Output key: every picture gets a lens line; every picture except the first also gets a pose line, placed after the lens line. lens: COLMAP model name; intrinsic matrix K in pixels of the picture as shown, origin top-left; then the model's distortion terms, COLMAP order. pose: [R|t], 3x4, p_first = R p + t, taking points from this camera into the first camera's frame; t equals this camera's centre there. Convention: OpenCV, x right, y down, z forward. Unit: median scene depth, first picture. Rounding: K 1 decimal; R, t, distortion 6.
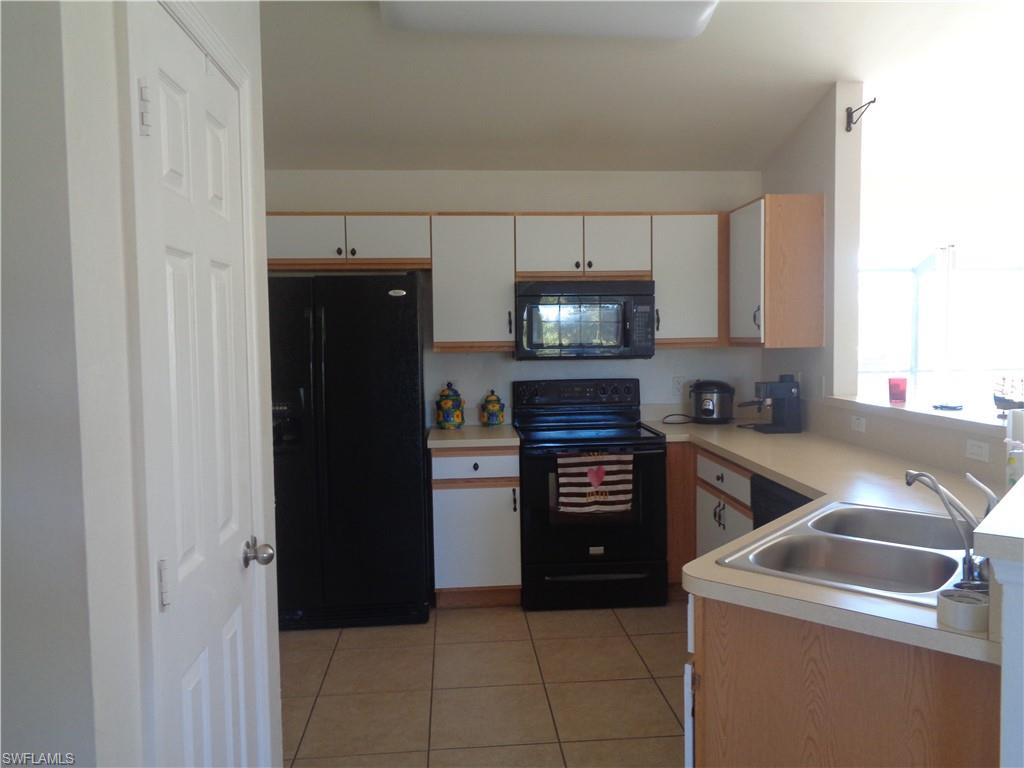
lens RADIAL K [[768.0, 0, 520.3], [0, 768.0, 385.4], [0, 0, 1]] dist [0.011966, 0.004277]
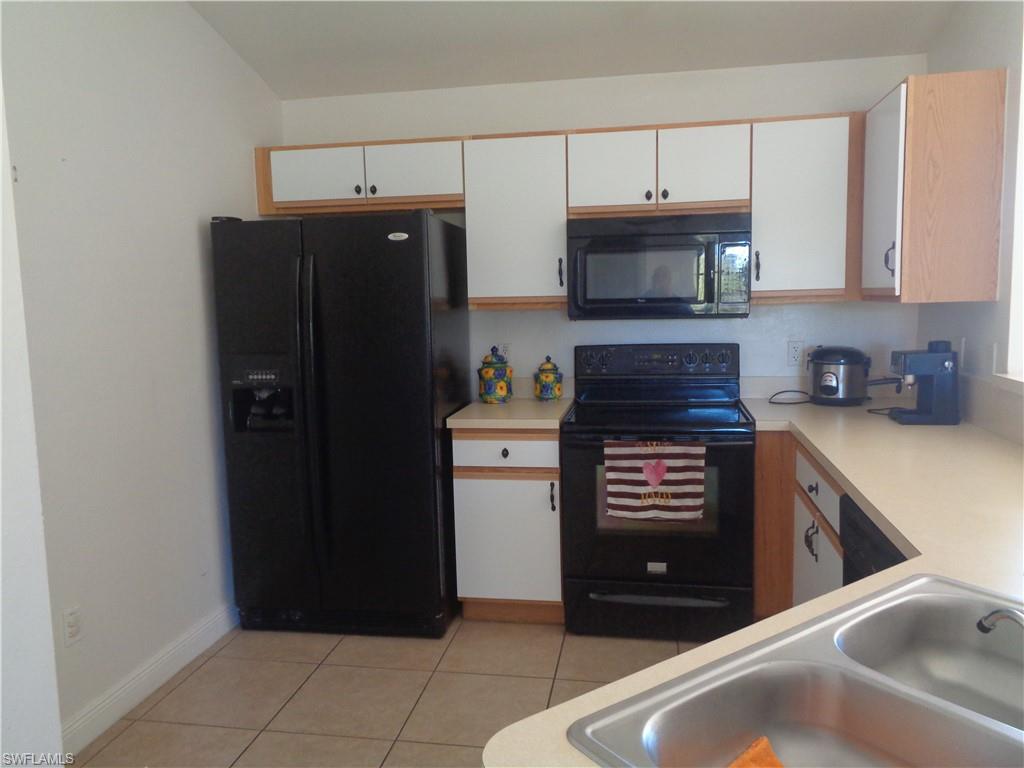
lens RADIAL K [[768.0, 0, 517.1], [0, 768.0, 385.9], [0, 0, 1]] dist [0.011966, 0.004277]
pose [[0.967641, 0.022711, -0.251307, 0.149132], [-0.008035, 0.998210, 0.059271, -0.011625], [0.252203, -0.055334, 0.966091, 0.220943]]
